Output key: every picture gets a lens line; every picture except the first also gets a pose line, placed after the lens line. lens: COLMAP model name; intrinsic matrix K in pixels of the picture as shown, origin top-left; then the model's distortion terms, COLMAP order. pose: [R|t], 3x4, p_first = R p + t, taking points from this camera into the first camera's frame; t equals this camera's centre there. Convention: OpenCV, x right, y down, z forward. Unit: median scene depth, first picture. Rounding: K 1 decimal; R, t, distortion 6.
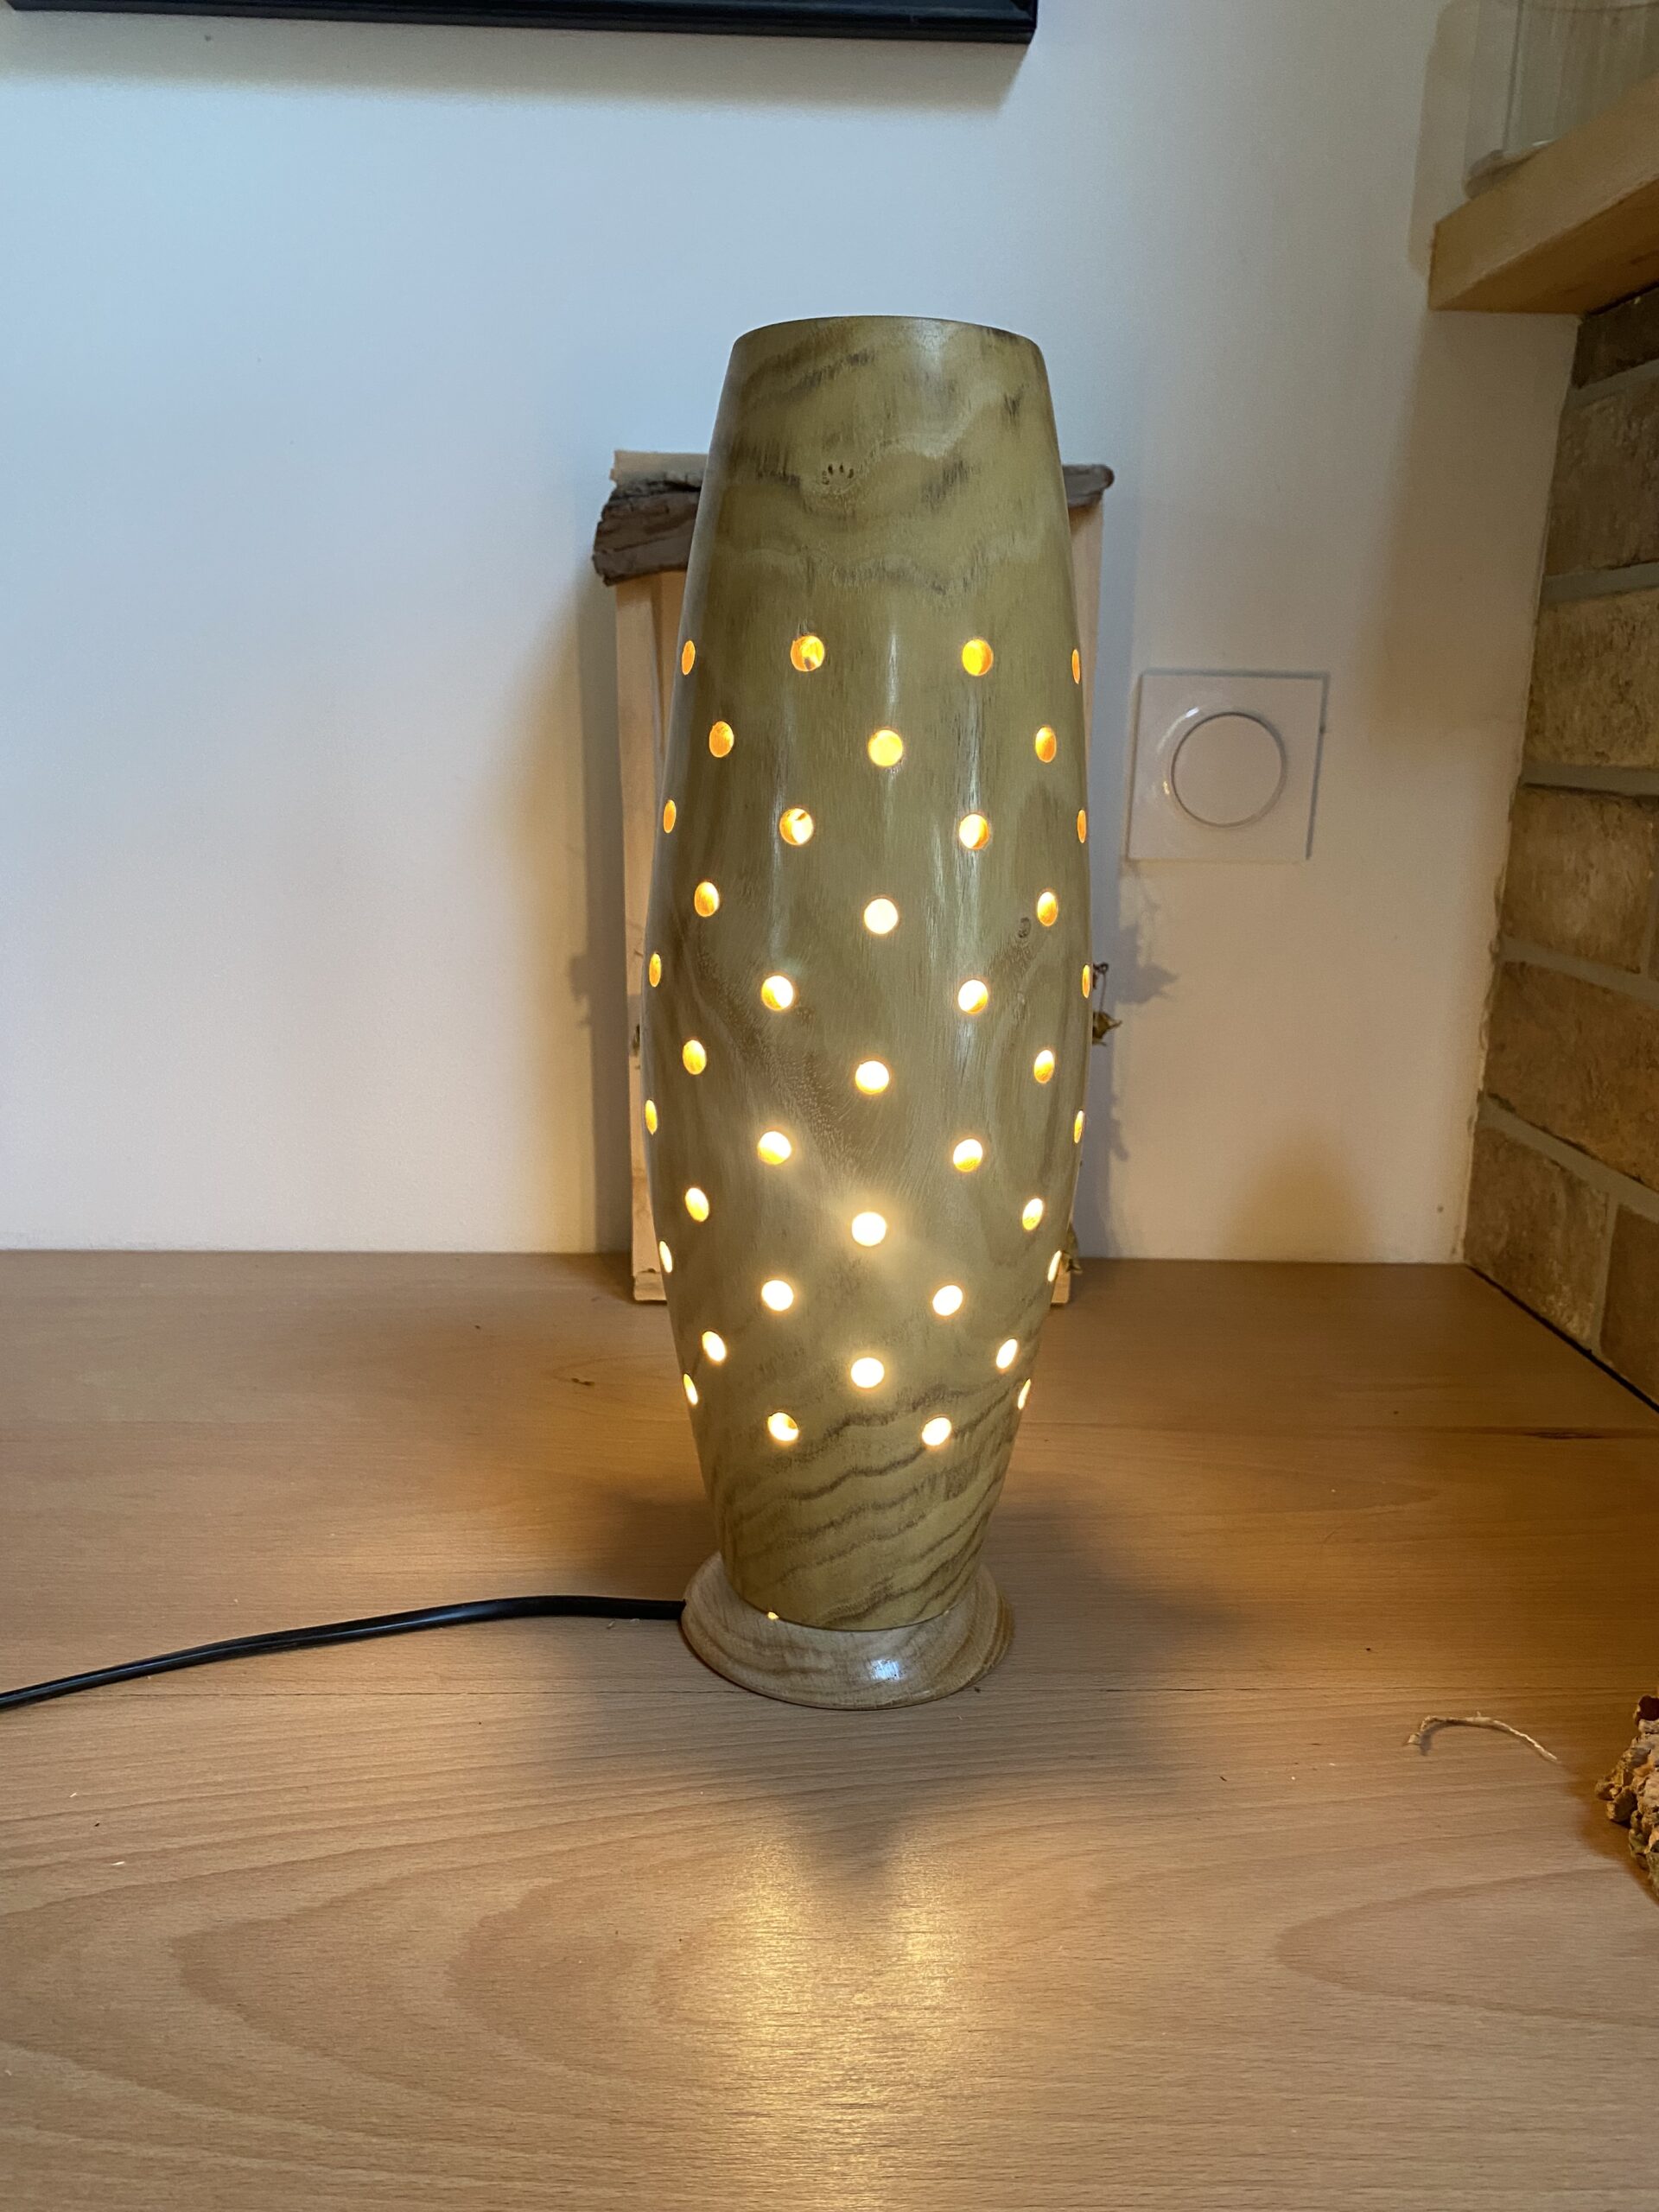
lens RADIAL K [[1653.0, 0, 834.8], [0, 1653.0, 1113.1], [0, 0, 1]] dist [0.012175, -0.005553]
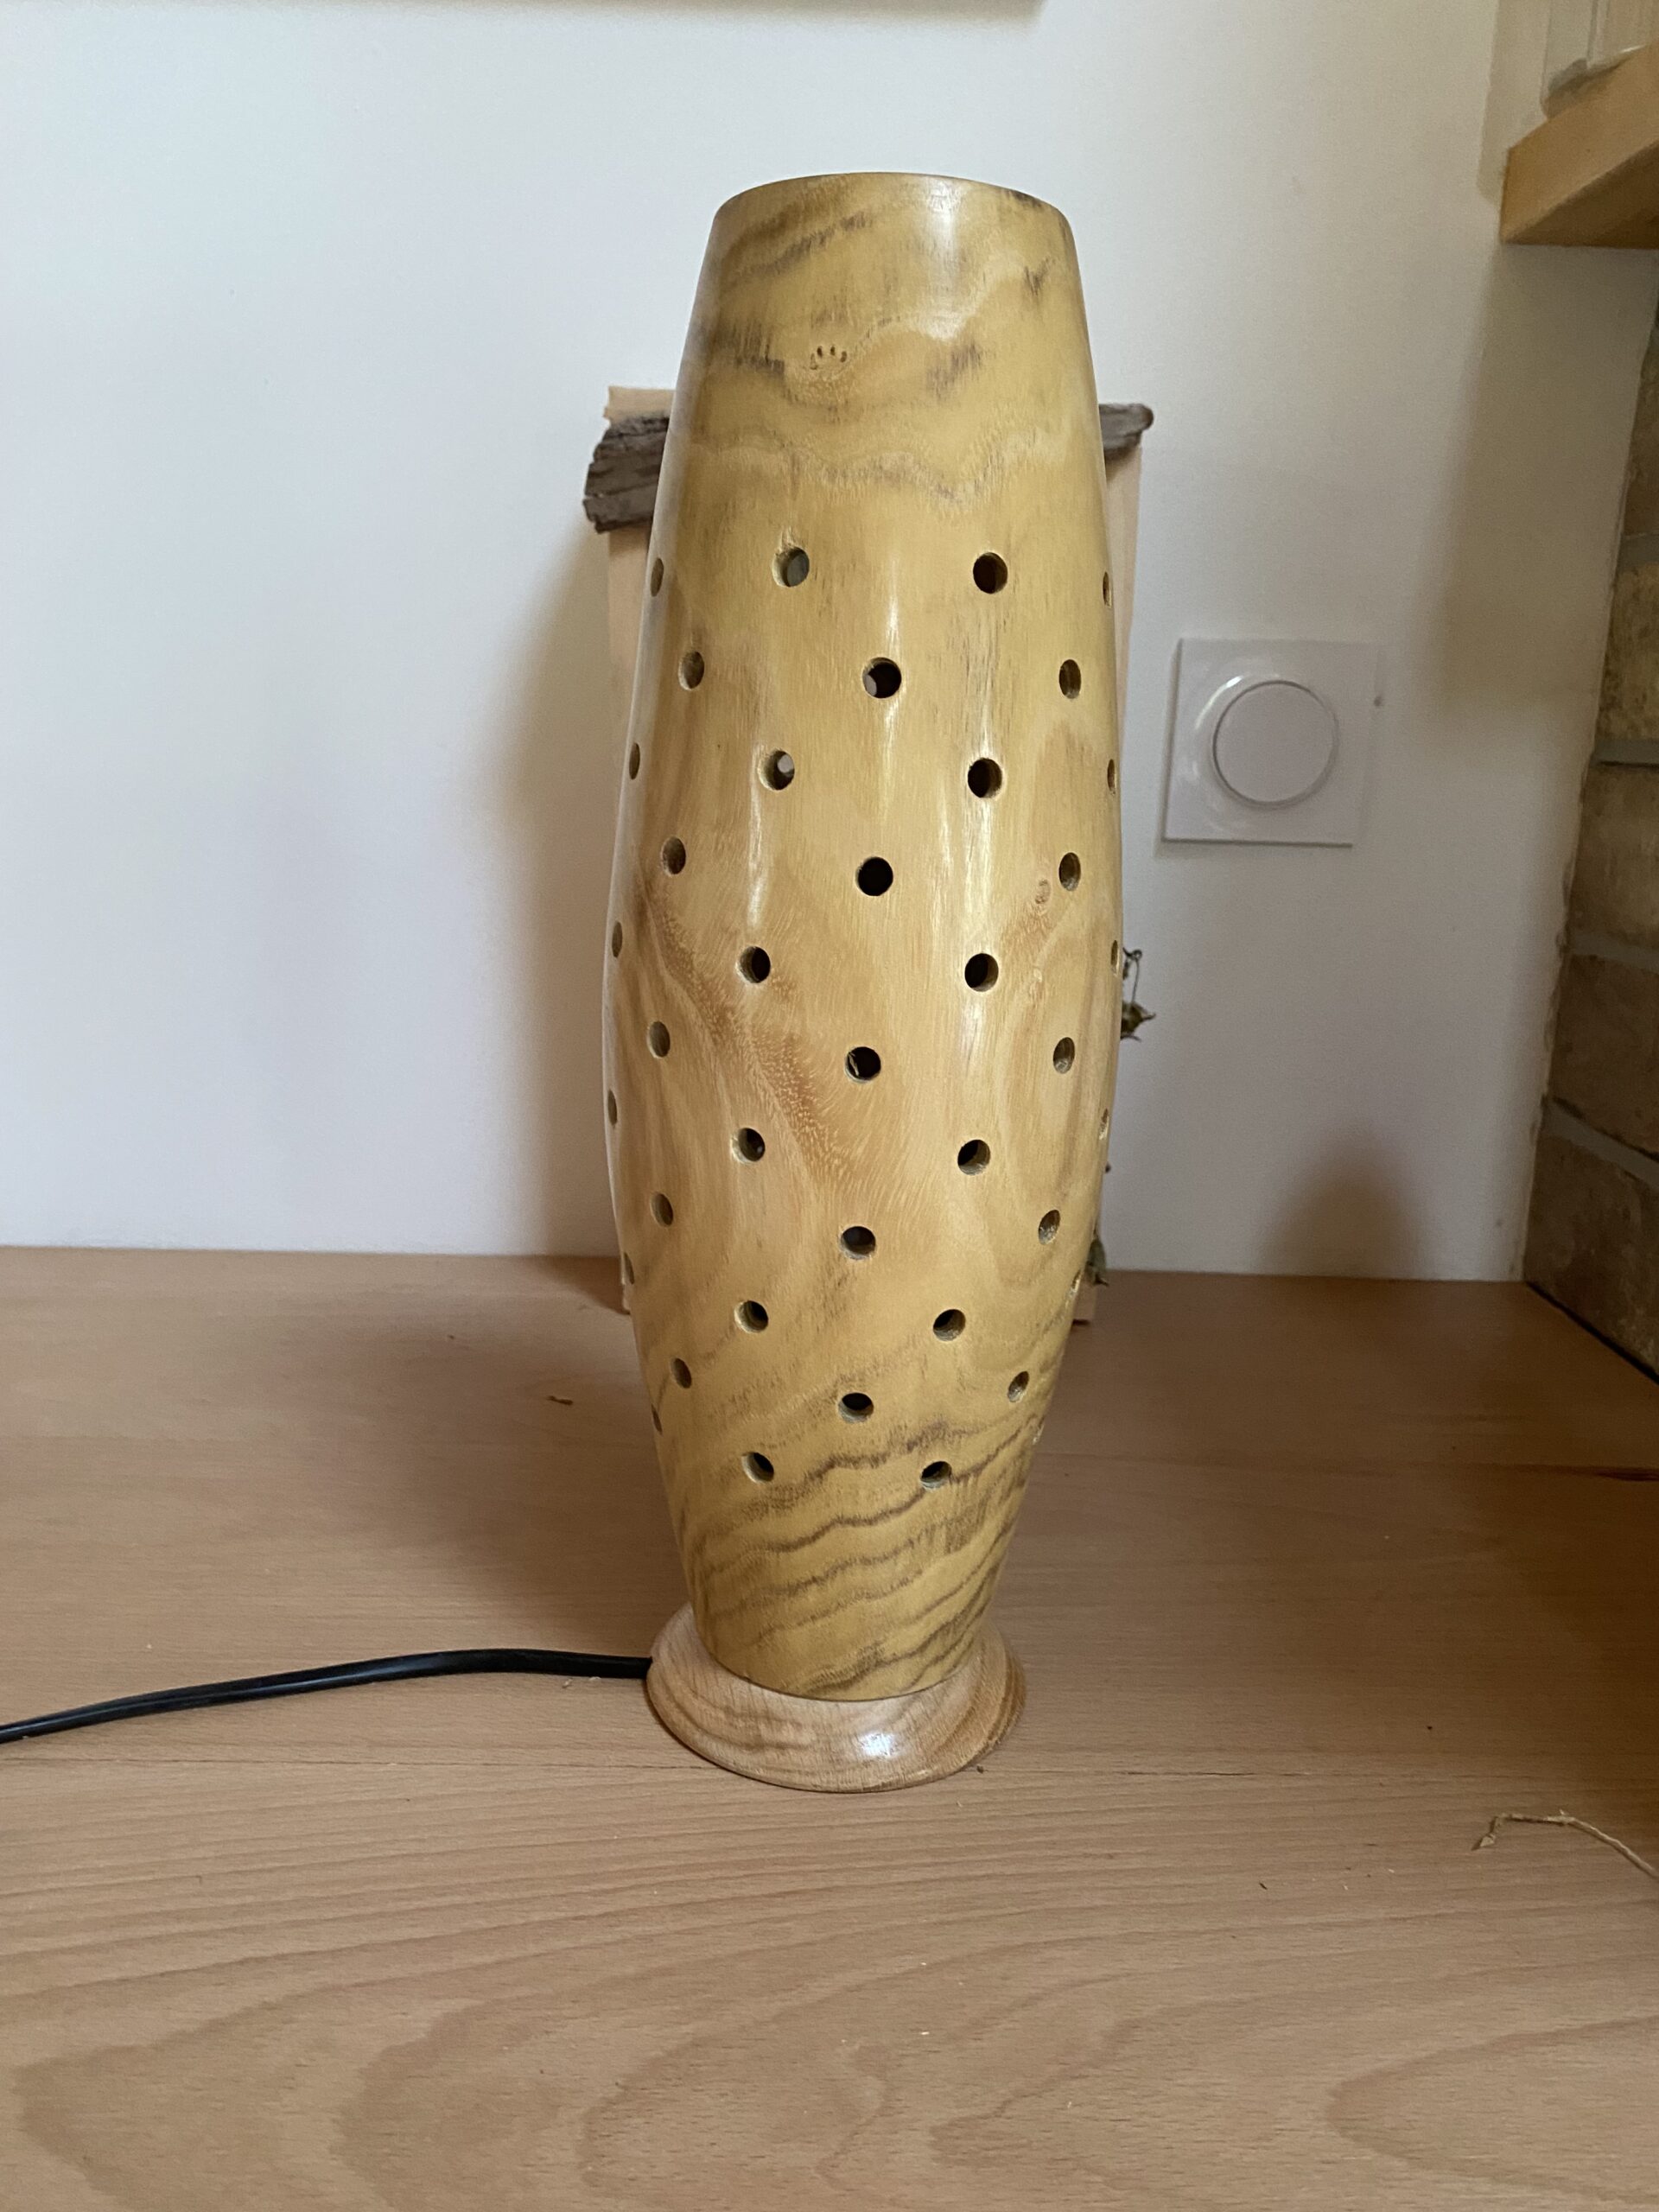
lens RADIAL K [[1661.4, 0, 829.5], [0, 1661.4, 1106.0], [0, 0, 1]] dist [-0.001409, 0.005663]
pose [[0.999681, 0.012154, -0.022154, 0.022977], [-0.012265, 0.999913, -0.004900, 0.003940], [0.022093, 0.005171, 0.999743, 0.128381]]
